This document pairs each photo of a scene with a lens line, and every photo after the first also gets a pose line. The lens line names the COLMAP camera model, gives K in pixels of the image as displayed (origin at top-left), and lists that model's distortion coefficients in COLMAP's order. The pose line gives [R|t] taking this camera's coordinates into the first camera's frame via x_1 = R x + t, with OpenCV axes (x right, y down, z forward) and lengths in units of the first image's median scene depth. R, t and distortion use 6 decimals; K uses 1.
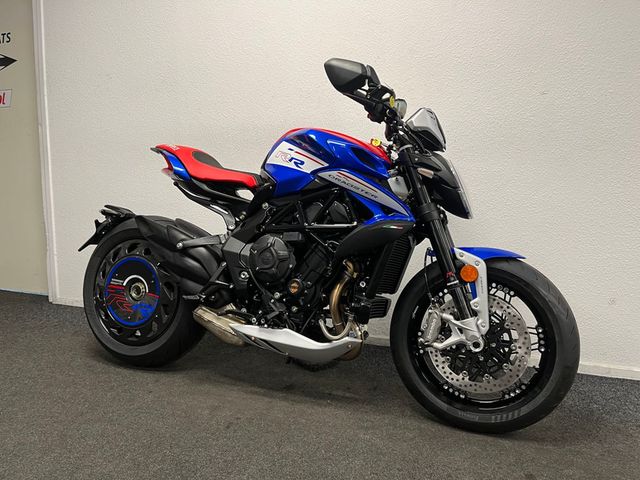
lens RADIAL K [[500.1, 0, 320.0], [0, 500.1, 240.0], [0, 0, 1]] dist [0.088106, -0.152964]
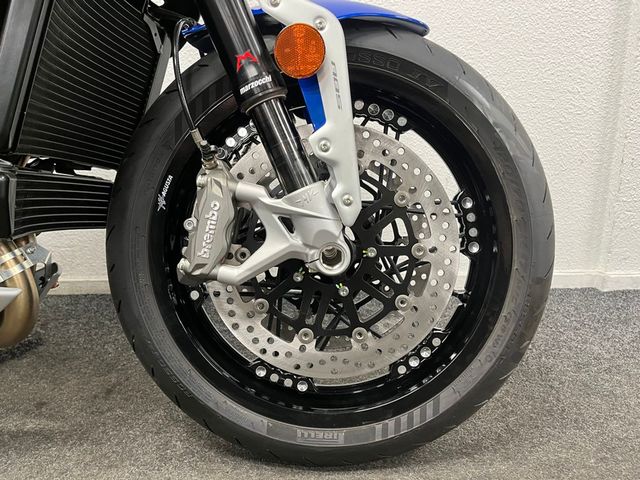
lens RADIAL K [[500.1, 0, 320.0], [0, 500.1, 240.0], [0, 0, 1]] dist [0.088106, -0.152964]
pose [[0.935060, -0.106270, 0.338185, 0.173860], [0.066123, 0.989551, 0.128127, 0.143403], [-0.348268, -0.097444, 0.932317, 0.641157]]
